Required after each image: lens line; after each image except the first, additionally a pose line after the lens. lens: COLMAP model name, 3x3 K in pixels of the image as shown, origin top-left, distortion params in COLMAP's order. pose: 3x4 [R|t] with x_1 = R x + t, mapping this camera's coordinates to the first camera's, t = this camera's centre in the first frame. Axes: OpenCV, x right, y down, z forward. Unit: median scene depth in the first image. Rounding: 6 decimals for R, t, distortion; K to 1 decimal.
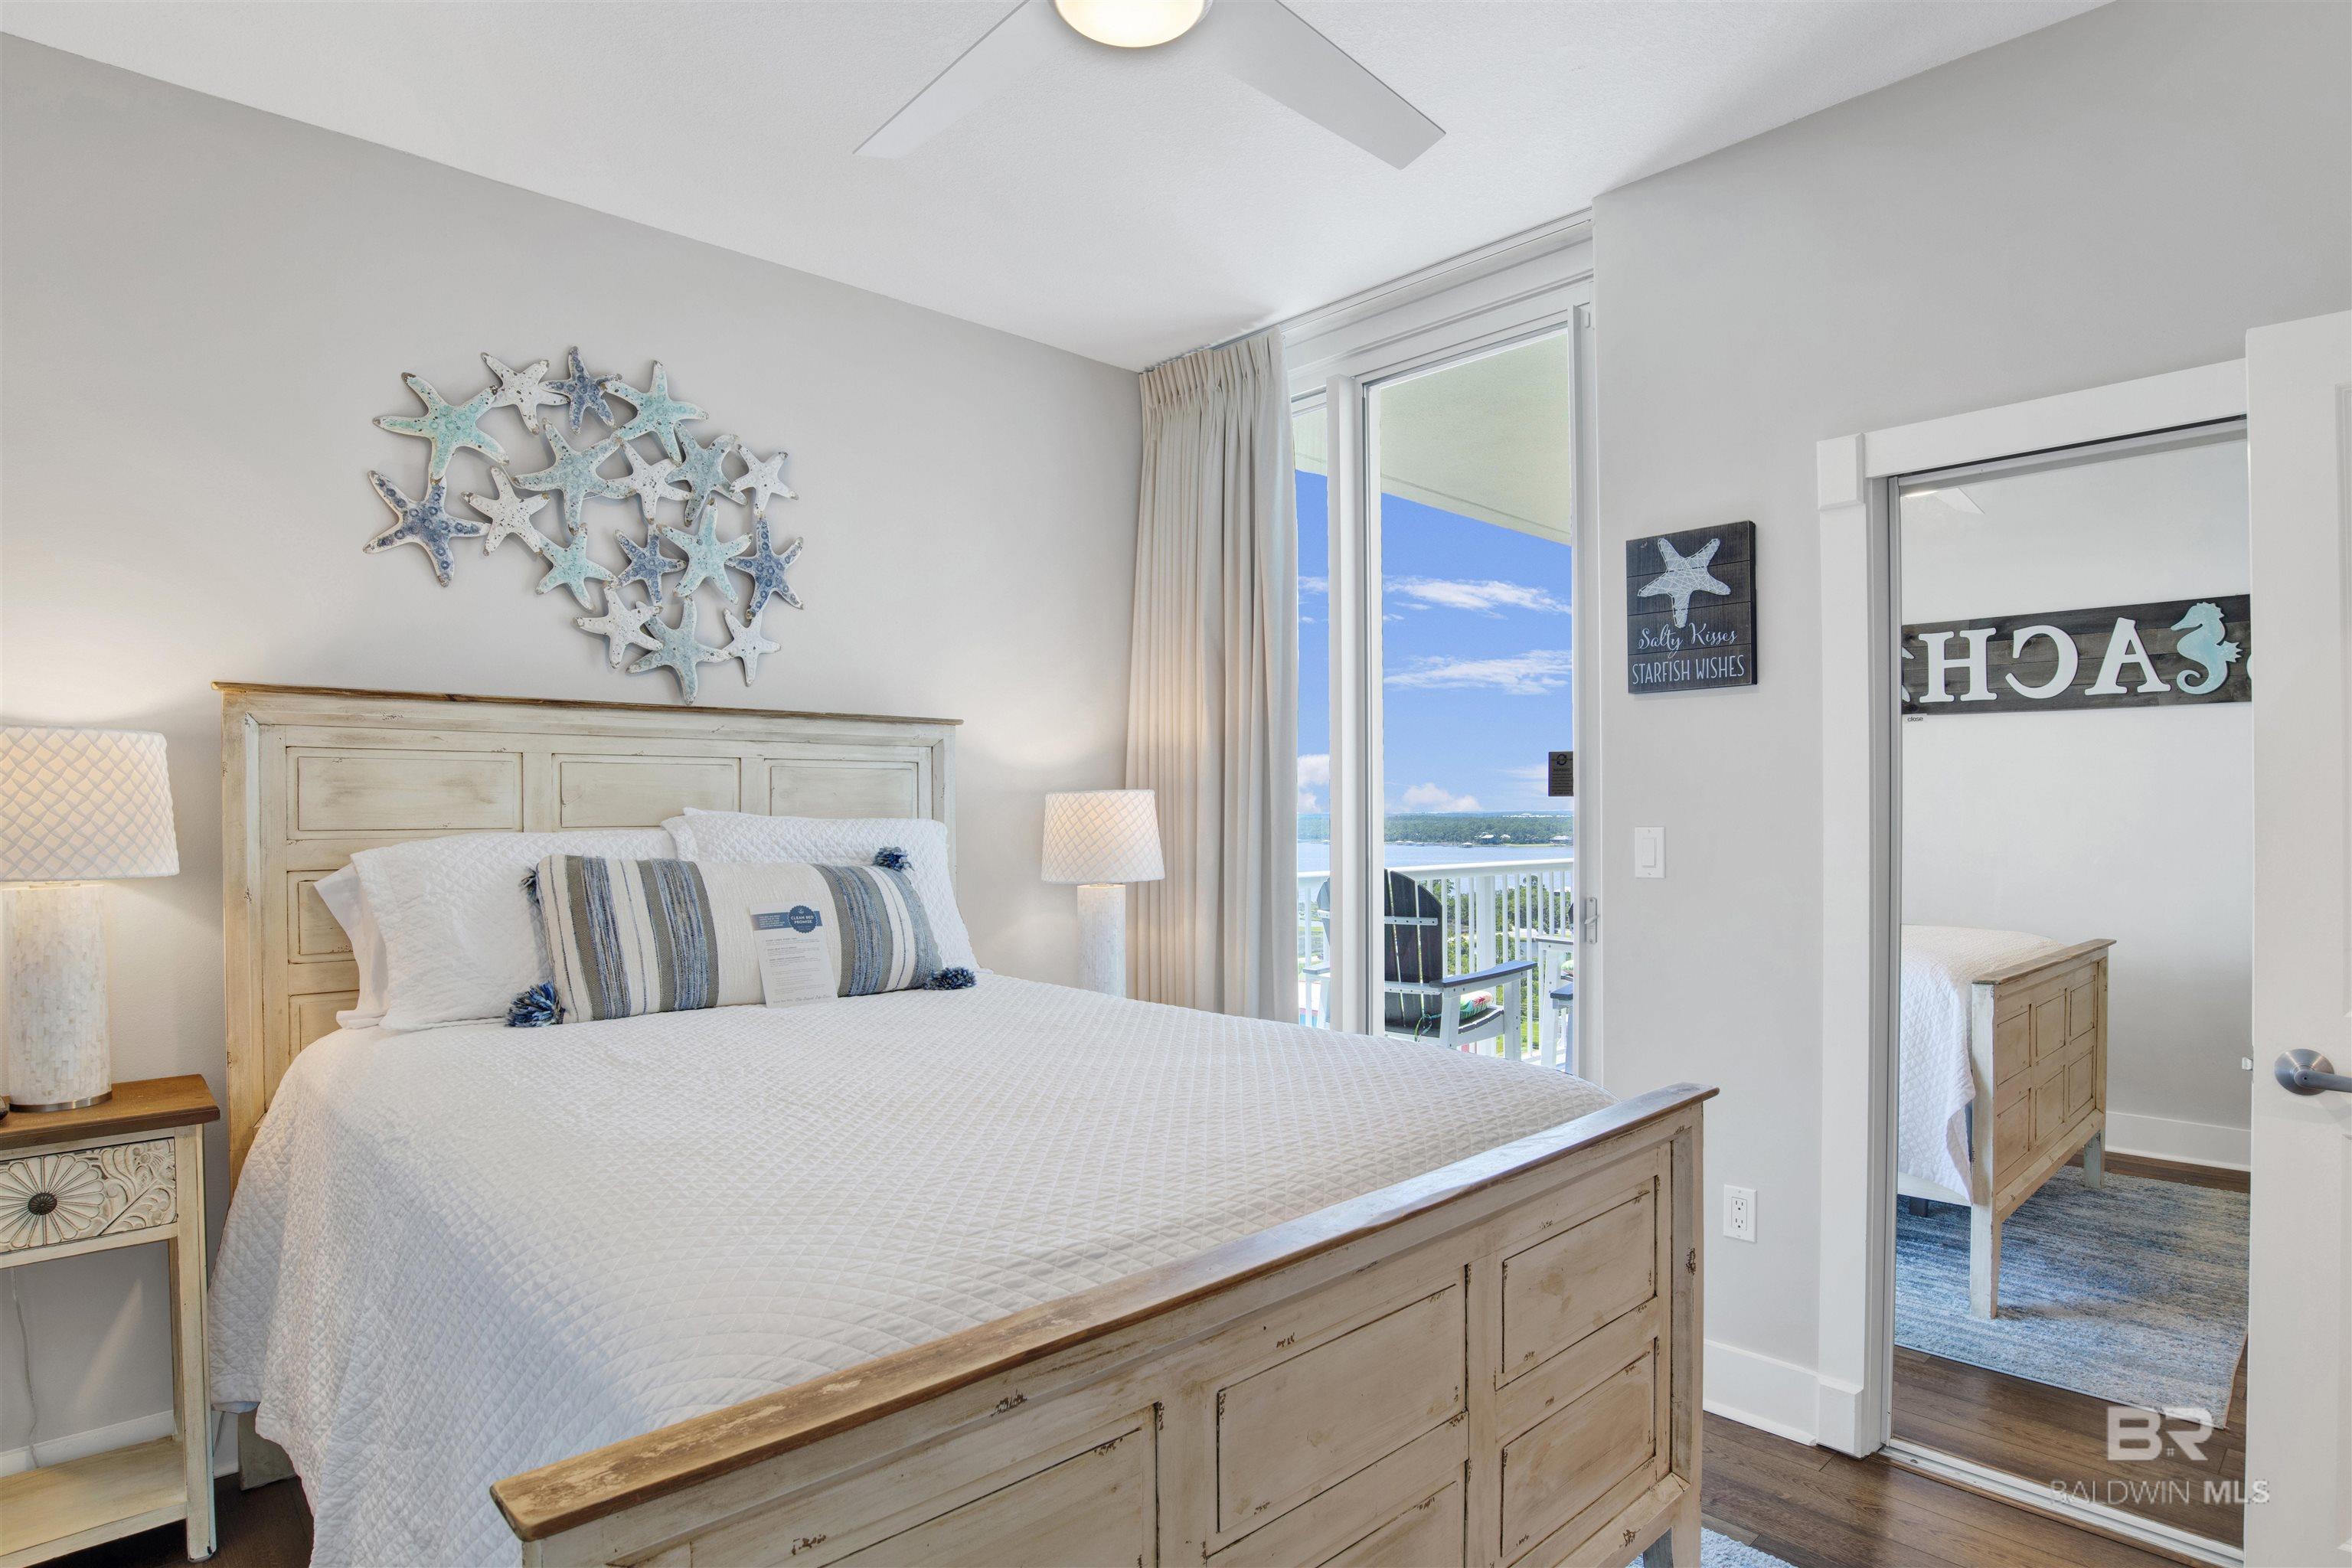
lens RADIAL K [[1244.9, 0, 1212.9], [0, 1244.9, 817.8], [0, 0, 1]] dist [-0.062502, 0.009650]
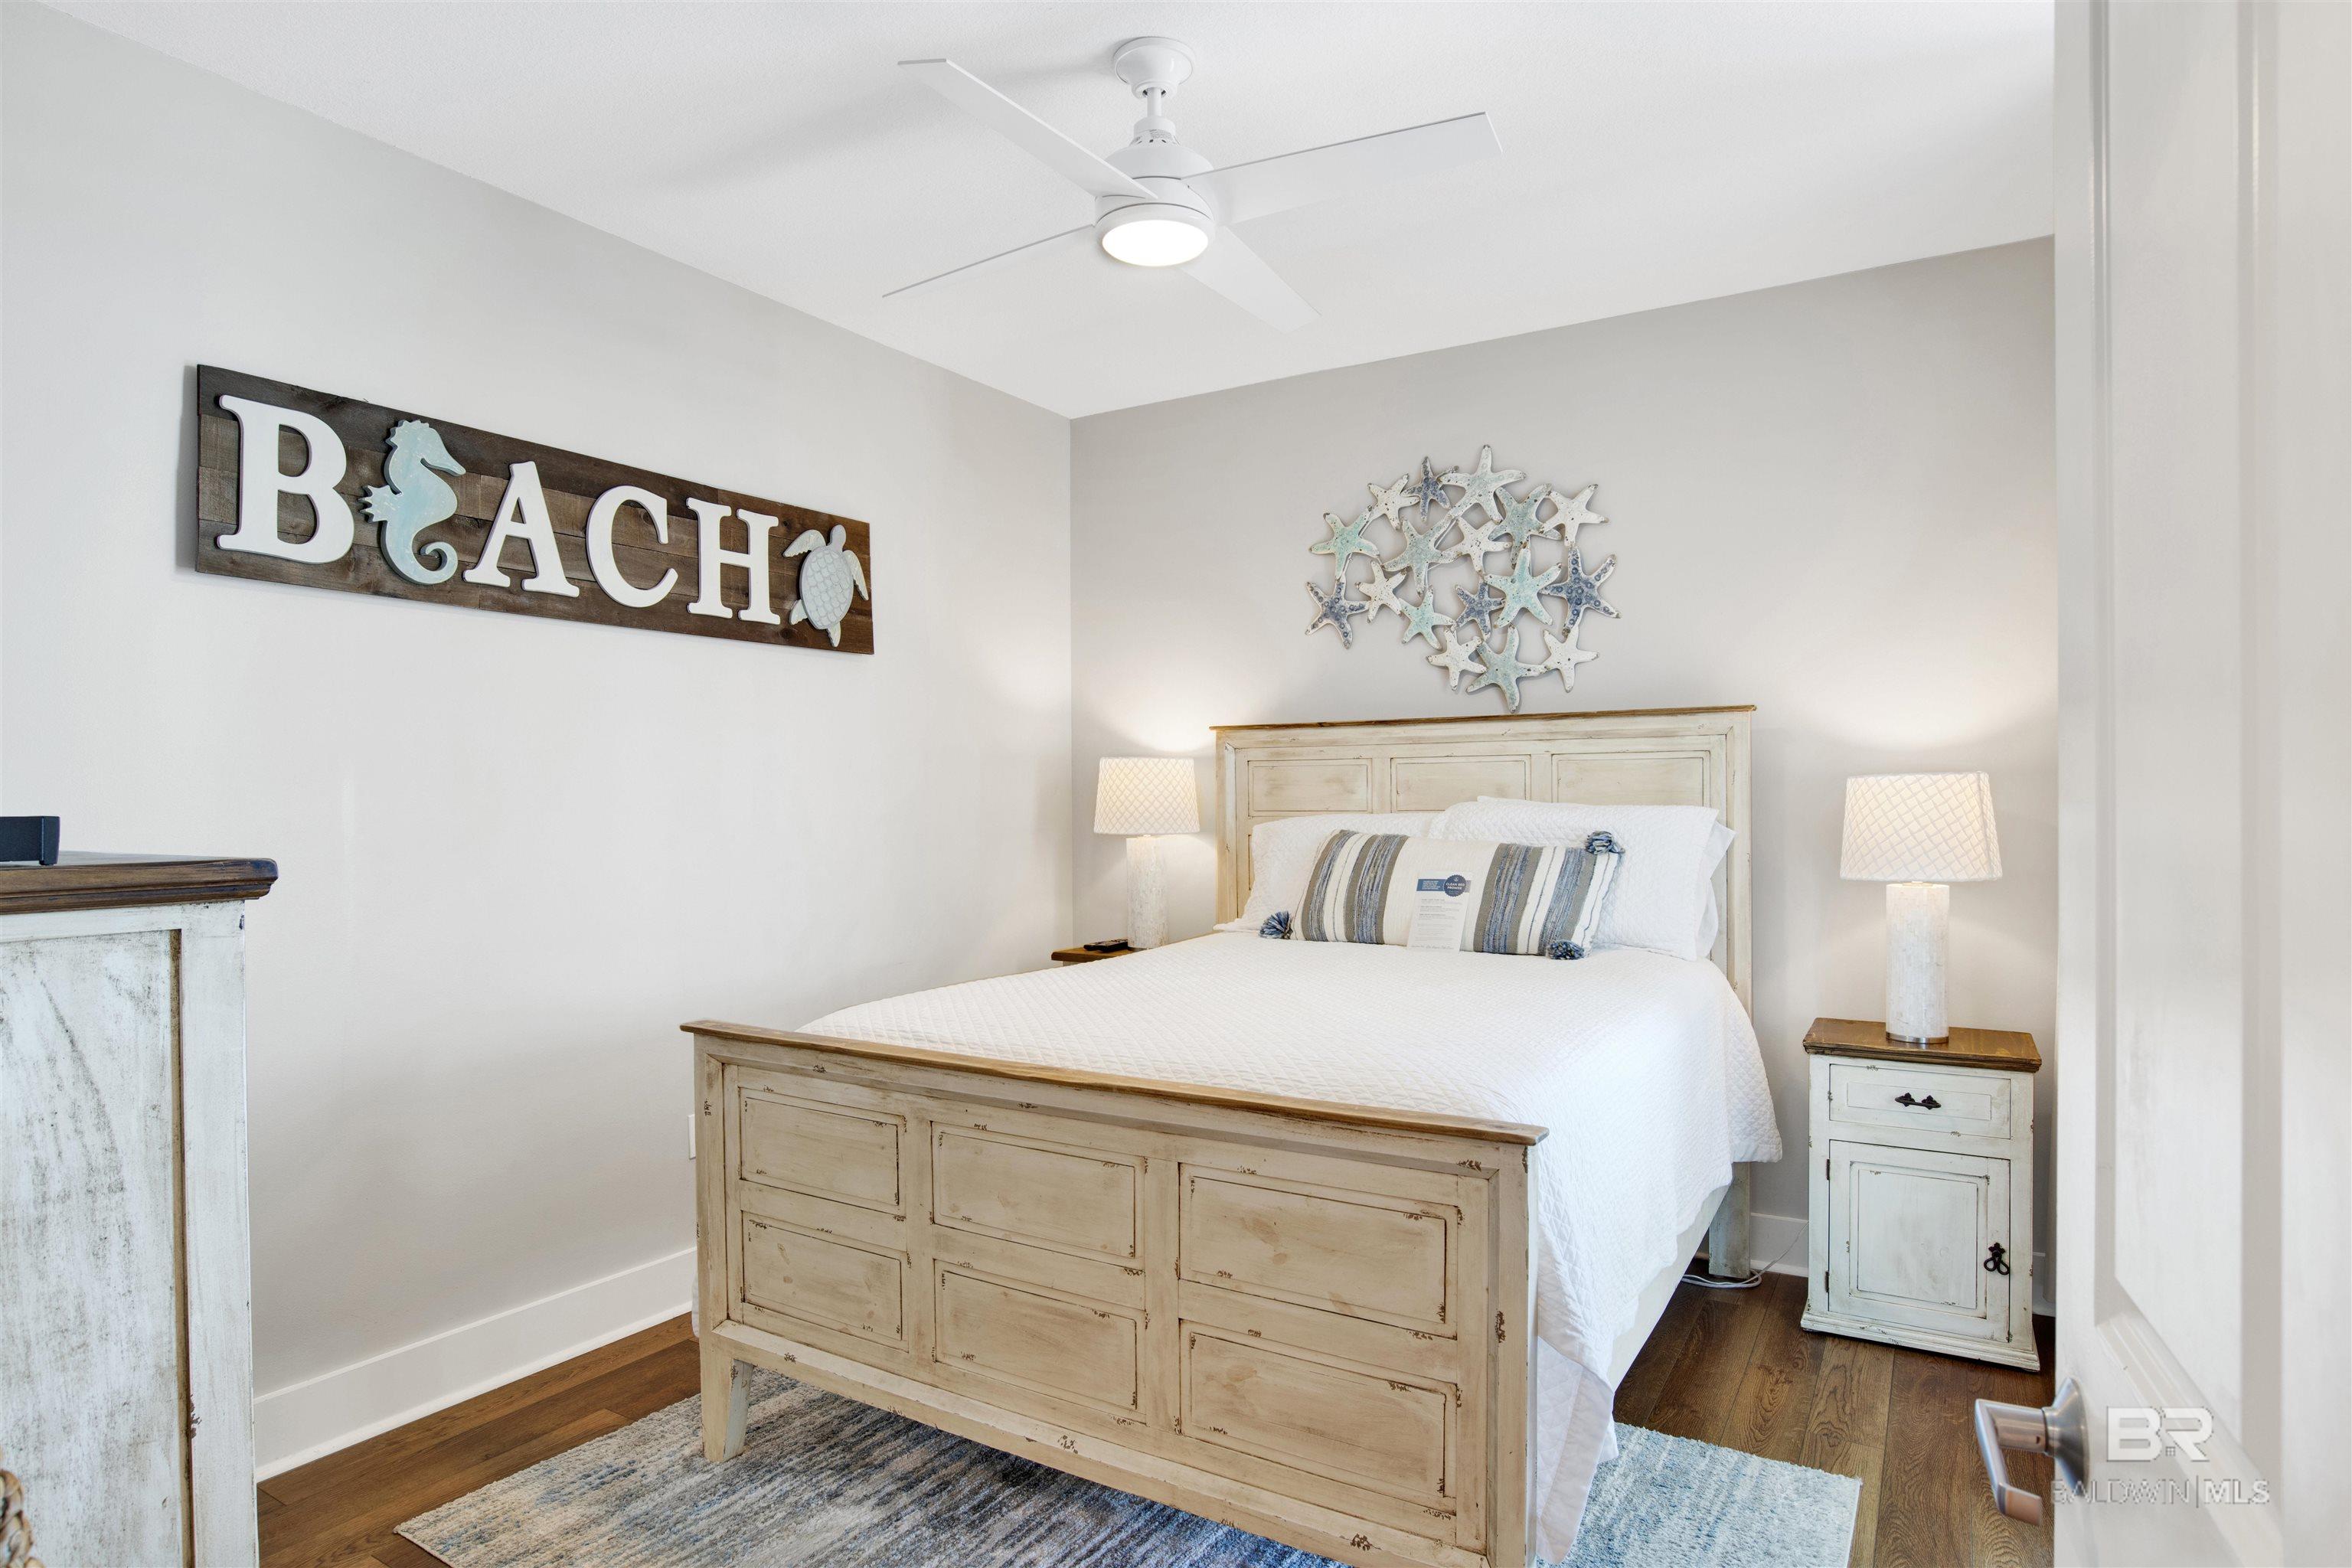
lens RADIAL K [[1311.3, 0, 1179.2], [0, 1311.3, 787.5], [0, 0, 1]] dist [-0.045128, 0.002088]
pose [[0.253921, -0.005220, -0.967211, 0.841129], [-0.000444, 0.999985, -0.005513, -0.009935], [0.967225, 0.001830, 0.253915, 0.373648]]
